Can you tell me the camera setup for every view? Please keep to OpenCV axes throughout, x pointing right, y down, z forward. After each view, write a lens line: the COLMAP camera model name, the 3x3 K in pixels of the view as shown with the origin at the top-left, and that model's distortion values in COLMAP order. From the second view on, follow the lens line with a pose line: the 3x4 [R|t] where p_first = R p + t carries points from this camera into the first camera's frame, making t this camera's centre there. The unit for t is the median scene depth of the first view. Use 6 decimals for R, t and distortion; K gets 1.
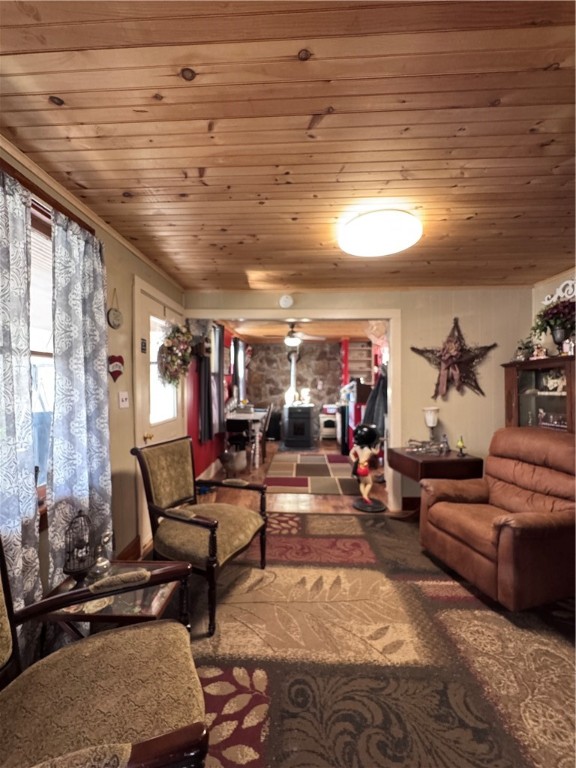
lens RADIAL K [[312.1, 0, 289.7], [0, 312.1, 383.9], [0, 0, 1]] dist [-0.004989, 0.000839]
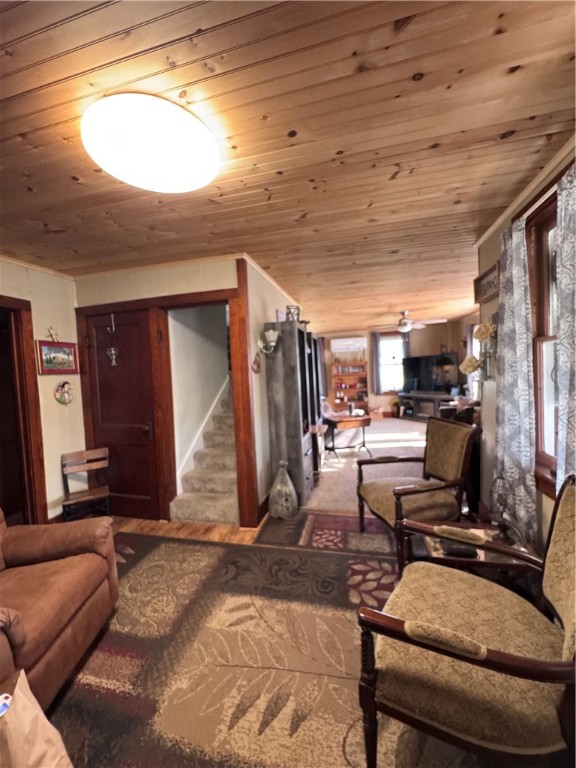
lens RADIAL K [[312.1, 0, 290.3], [0, 312.1, 386.0], [0, 0, 1]] dist [-0.004989, 0.000839]
pose [[-0.977761, 0.037446, 0.206354, -0.031120], [0.048616, 0.997599, 0.049326, -0.005982], [-0.204012, 0.058261, -0.977233, 0.532150]]
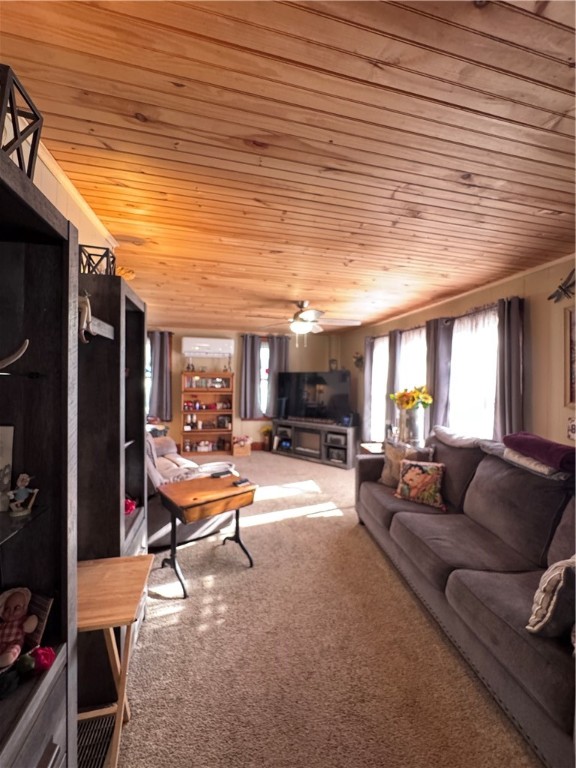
lens RADIAL K [[312.1, 0, 290.8], [0, 312.1, 384.1], [0, 0, 1]] dist [-0.004989, 0.000839]
pose [[-0.966585, -0.017405, -0.255755, -0.006560], [-0.022119, 0.999634, 0.015569, -0.014372], [0.255390, 0.020705, -0.966616, 0.125100]]
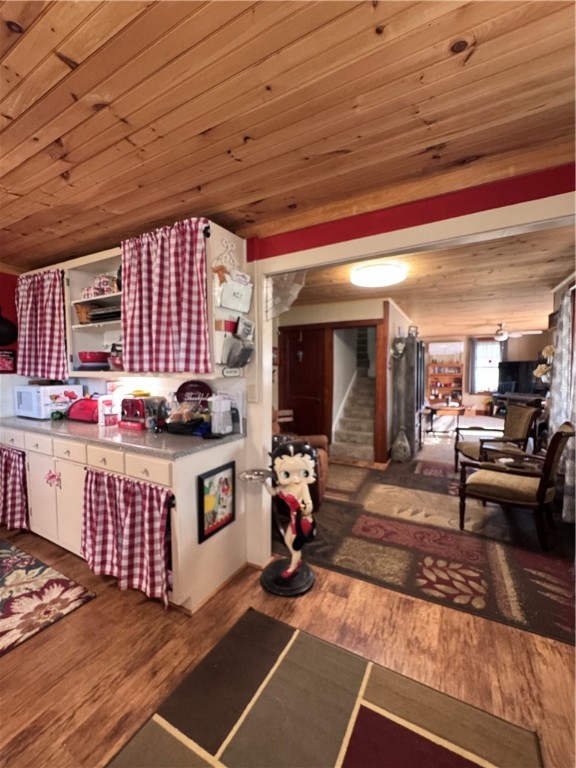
lens RADIAL K [[312.1, 0, 288.6], [0, 312.1, 384.9], [0, 0, 1]] dist [-0.004989, 0.000839]
pose [[-0.892997, -0.019332, 0.449647, -0.007017], [0.004193, 0.998676, 0.051264, -0.008233], [-0.450043, 0.047664, -0.891734, 0.868115]]
